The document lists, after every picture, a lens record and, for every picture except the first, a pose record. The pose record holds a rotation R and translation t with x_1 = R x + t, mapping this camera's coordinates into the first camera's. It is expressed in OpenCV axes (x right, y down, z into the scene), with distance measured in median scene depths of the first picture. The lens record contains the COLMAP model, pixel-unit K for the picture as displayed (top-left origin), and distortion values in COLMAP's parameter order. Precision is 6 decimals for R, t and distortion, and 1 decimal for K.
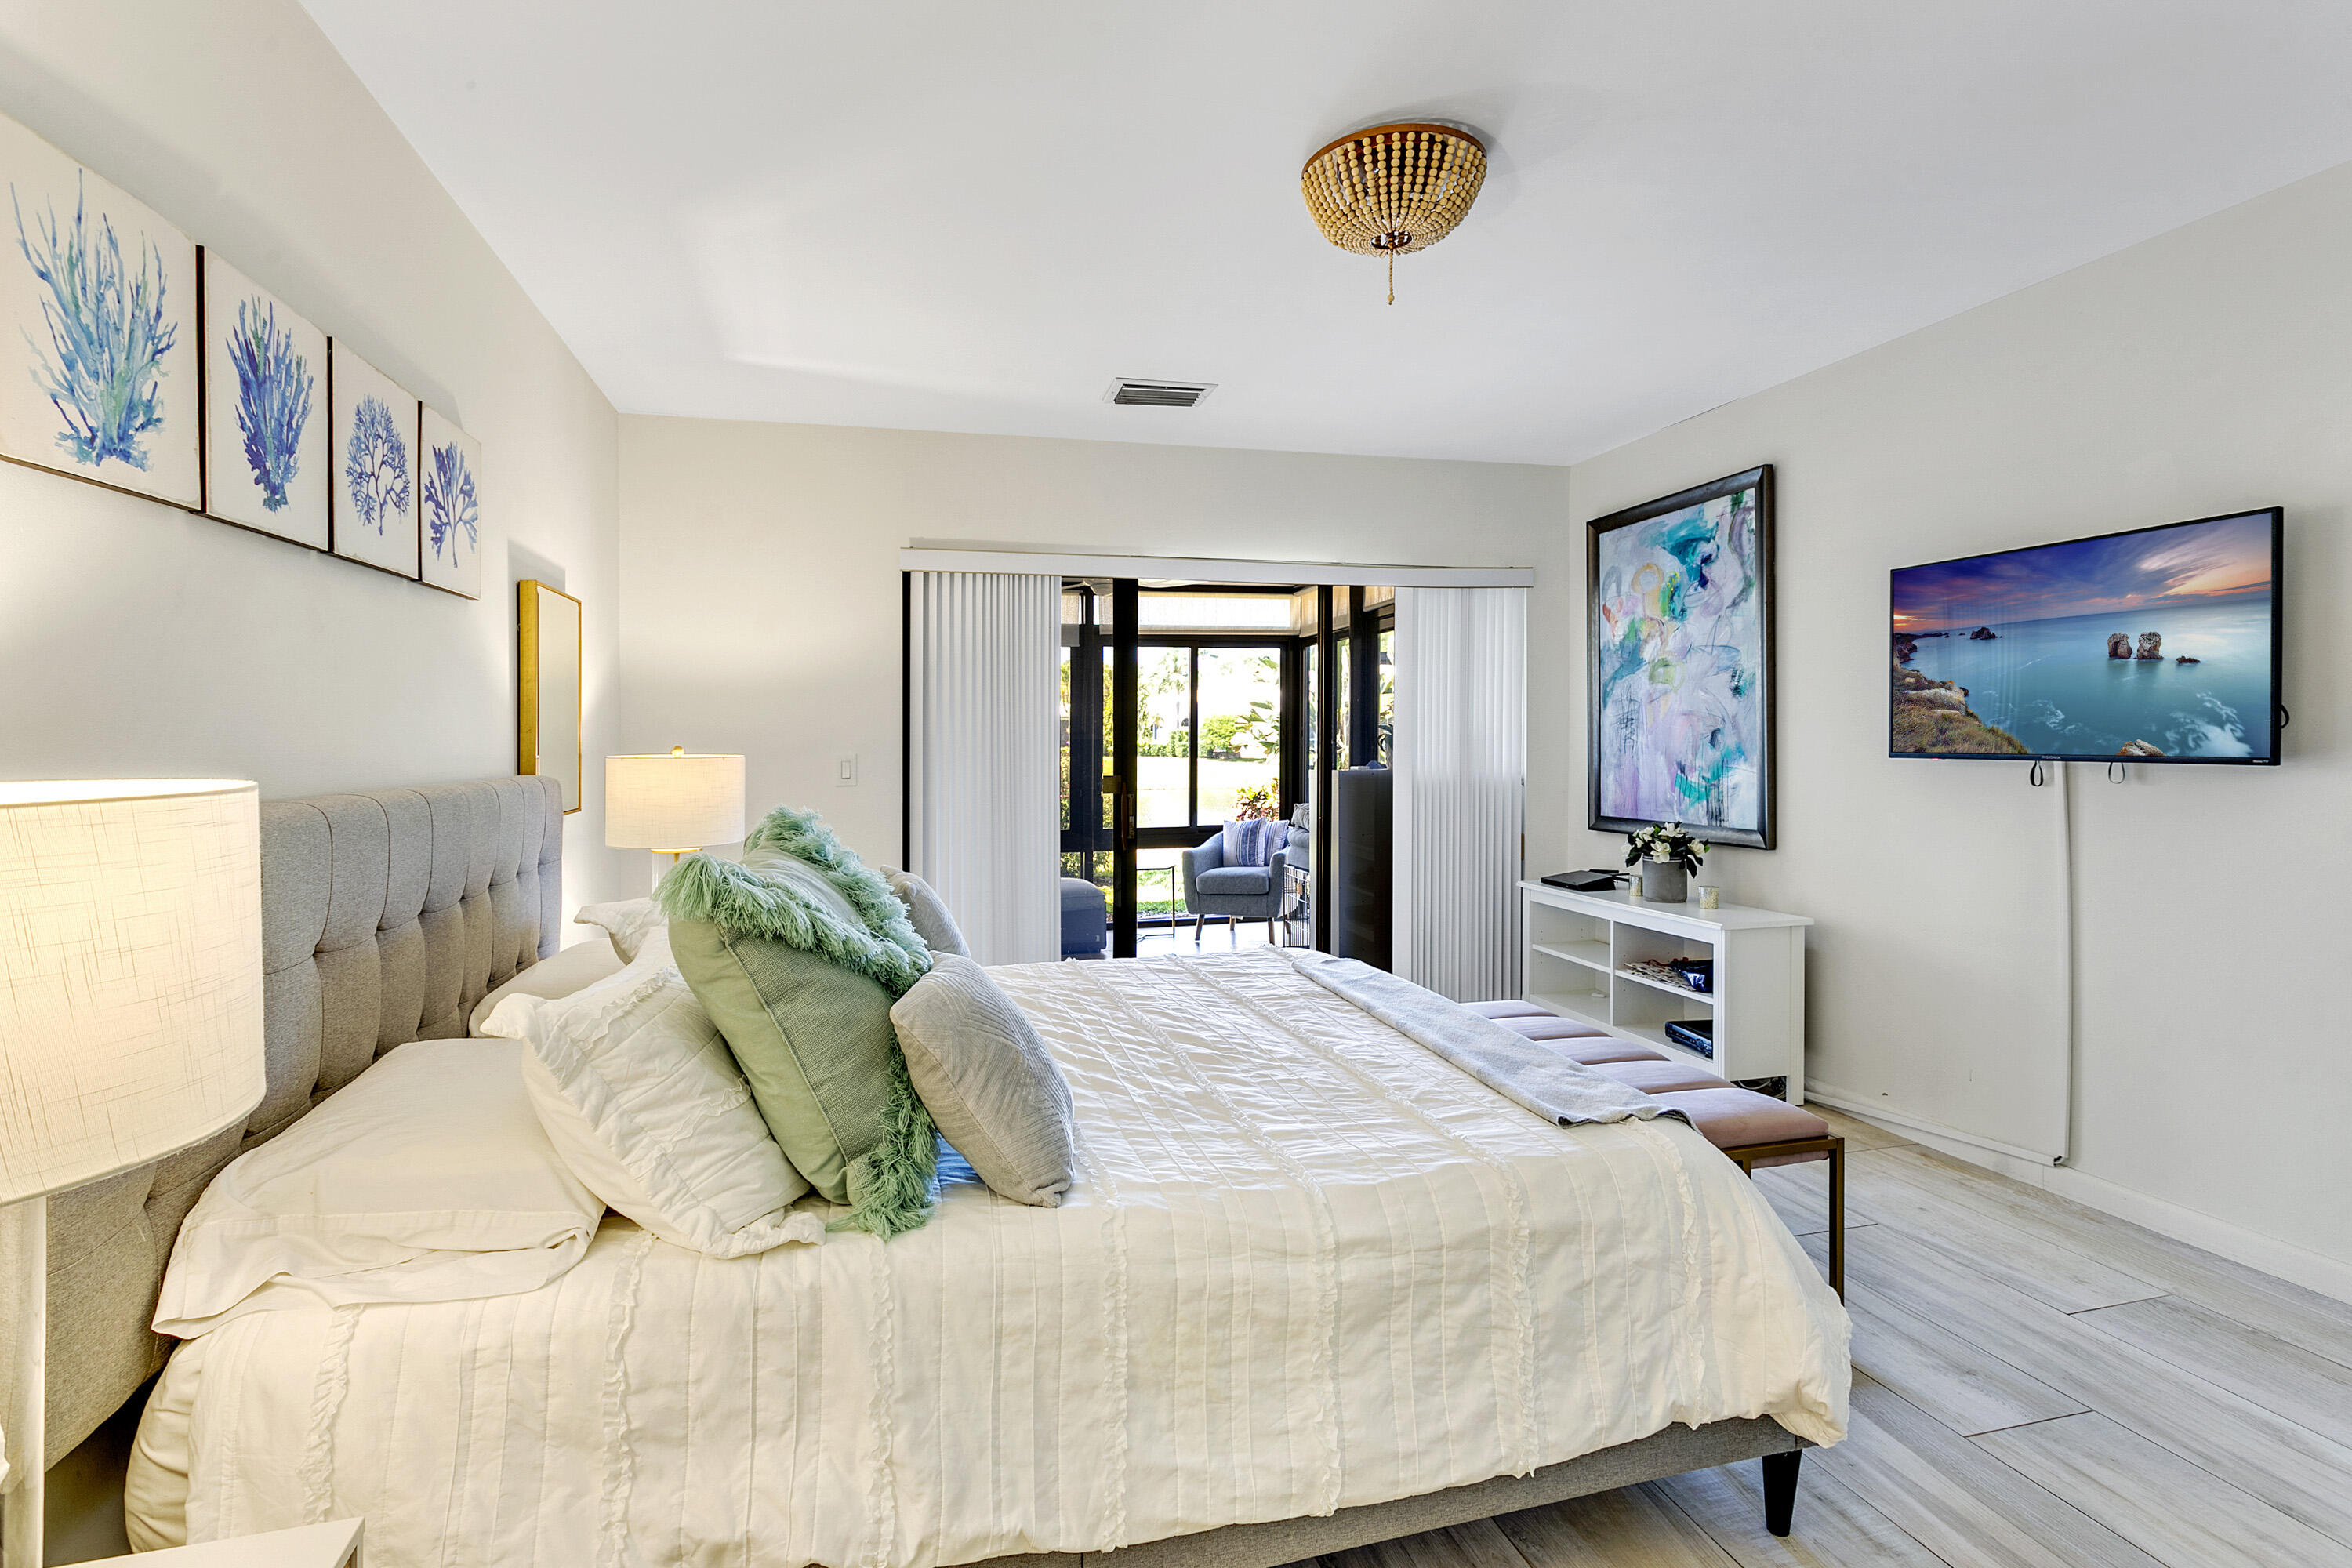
lens RADIAL K [[1145.1, 0, 1171.8], [0, 1145.1, 765.4], [0, 0, 1]] dist [0.003552, 0.000484]
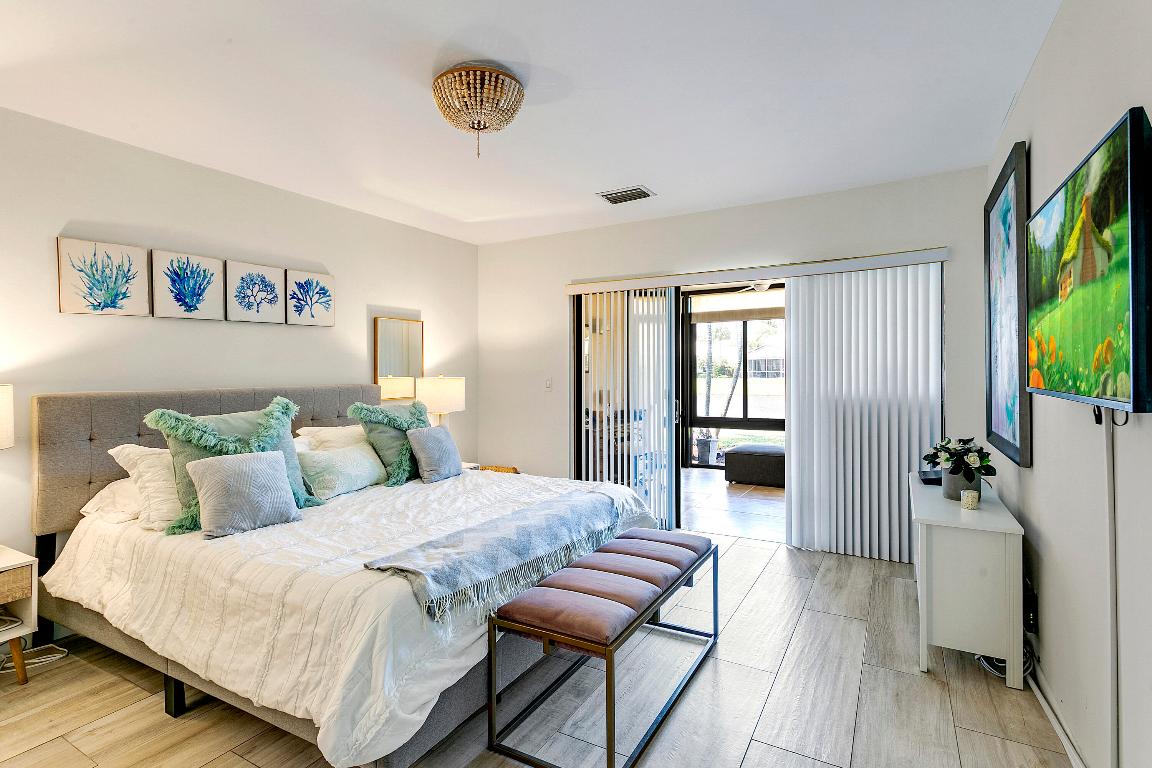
lens RADIAL K [[560.9, 0, 574.5], [0, 560.9, 376.4], [0, 0, 1]] dist [0.003552, 0.000484]
pose [[0.703364, 0.011816, -0.710732, 1.137880], [-0.014593, 0.999891, 0.002181, -0.028557], [0.710680, 0.008838, 0.703460, 0.491267]]
